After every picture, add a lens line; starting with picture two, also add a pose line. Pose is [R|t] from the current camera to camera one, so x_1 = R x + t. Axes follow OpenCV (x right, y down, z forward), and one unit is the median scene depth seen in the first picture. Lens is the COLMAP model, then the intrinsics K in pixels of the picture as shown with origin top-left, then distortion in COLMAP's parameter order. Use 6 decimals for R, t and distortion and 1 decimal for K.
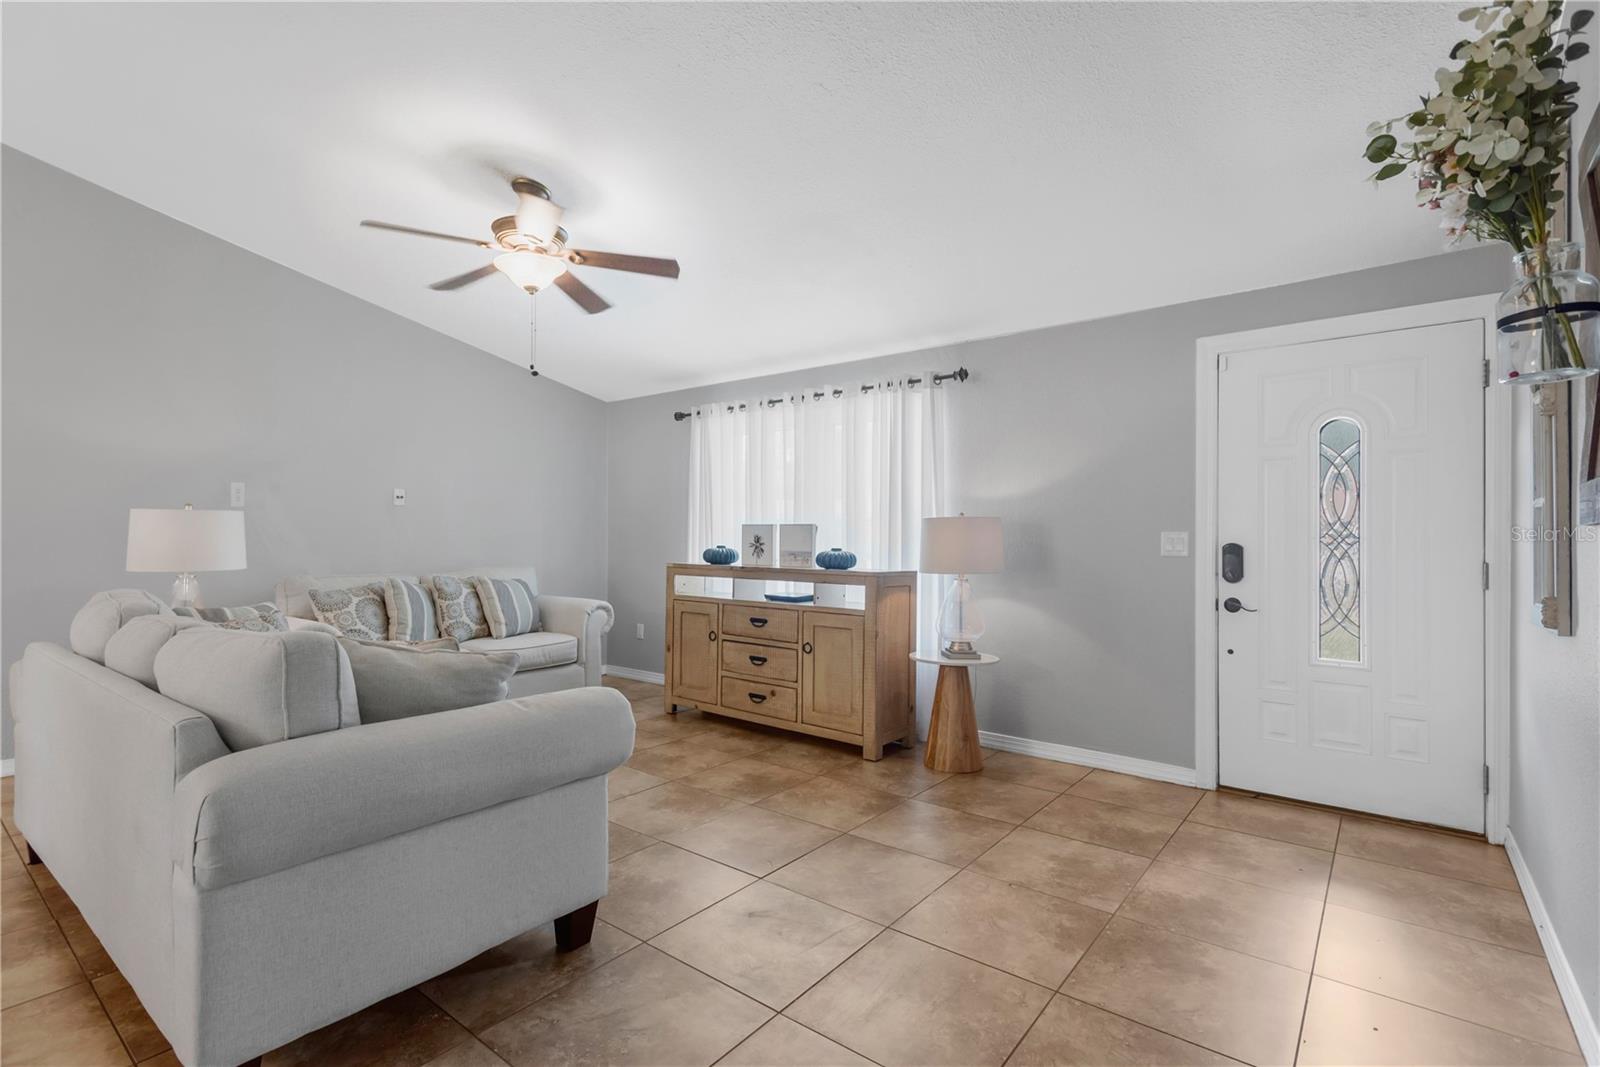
lens RADIAL K [[744.1, 0, 801.9], [0, 744.1, 532.2], [0, 0, 1]] dist [0.014629, -0.000464]
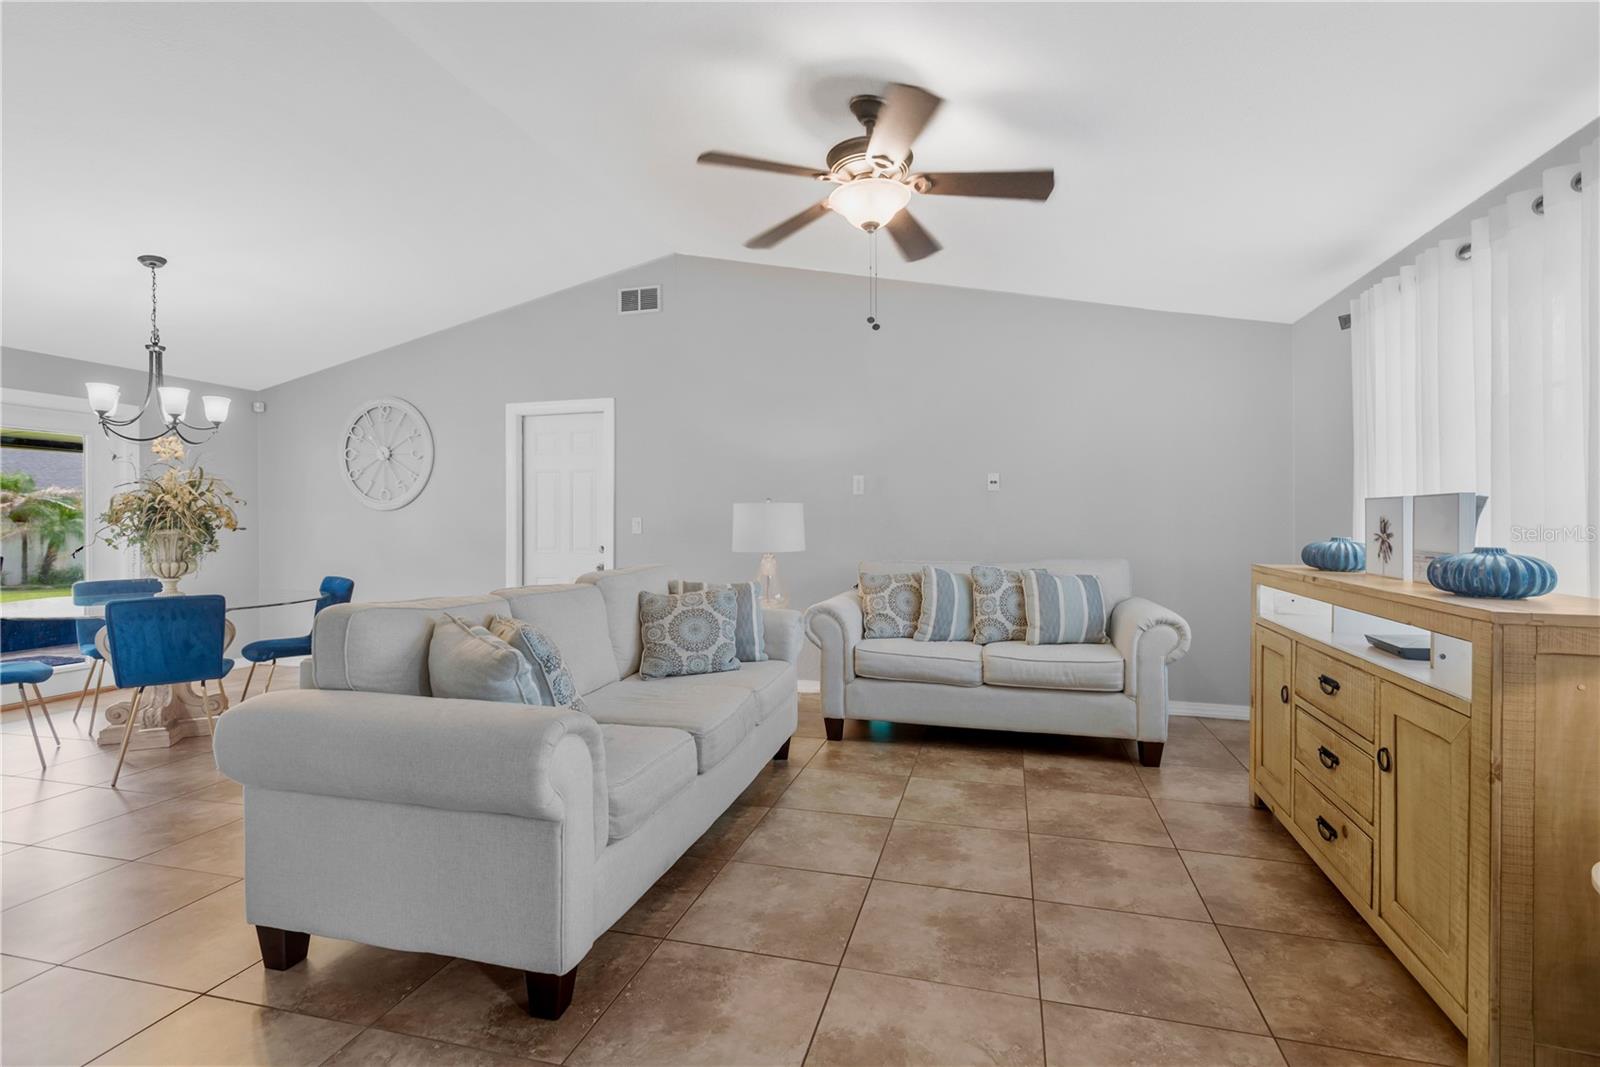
lens RADIAL K [[749.3, 0, 801.9], [0, 749.3, 523.3], [0, 0, 1]] dist [0.009635, -0.001400]
pose [[0.391124, -0.003448, -0.920332, 0.285326], [0.010938, 0.999940, 0.000902, 0.002942], [0.920273, -0.010419, 0.391138, 0.458383]]
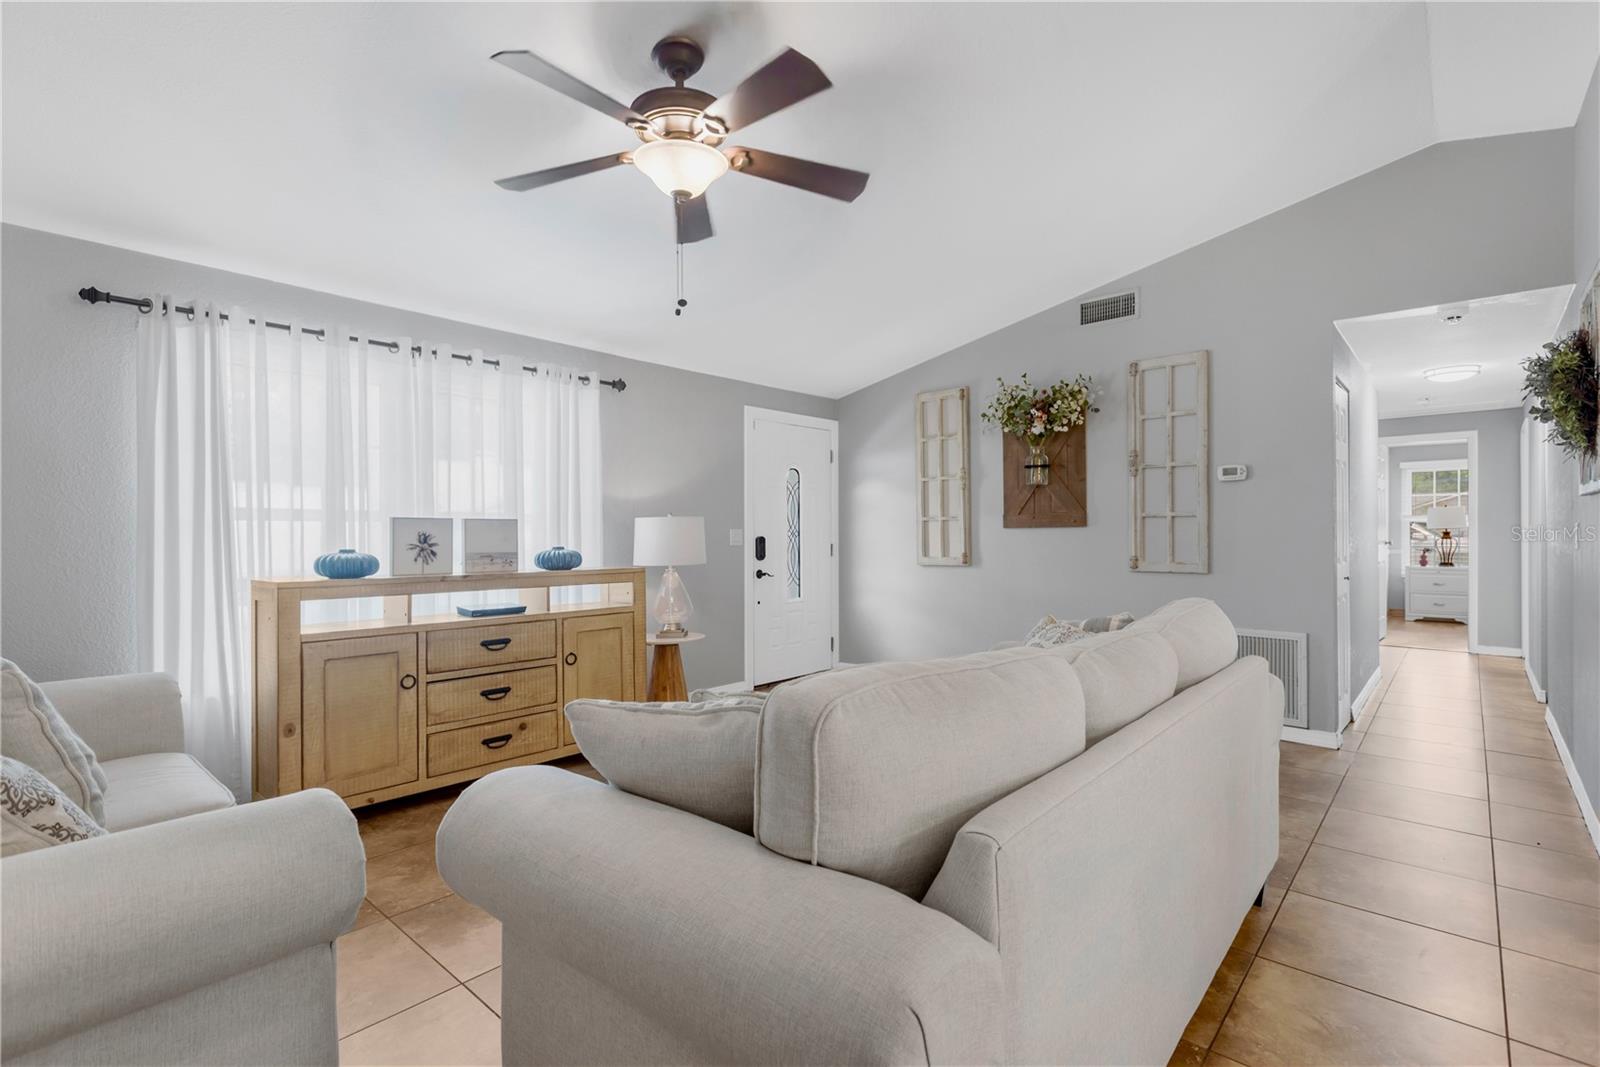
lens RADIAL K [[743.7, 0, 800.0], [0, 743.7, 533.5], [0, 0, 1]] dist [0.001201, 0.000055]
pose [[0.059850, -0.003233, 0.998202, -0.821396], [0.000103, 0.999995, 0.003232, 0.002633], [-0.998207, -0.000091, 0.059850, 0.641499]]
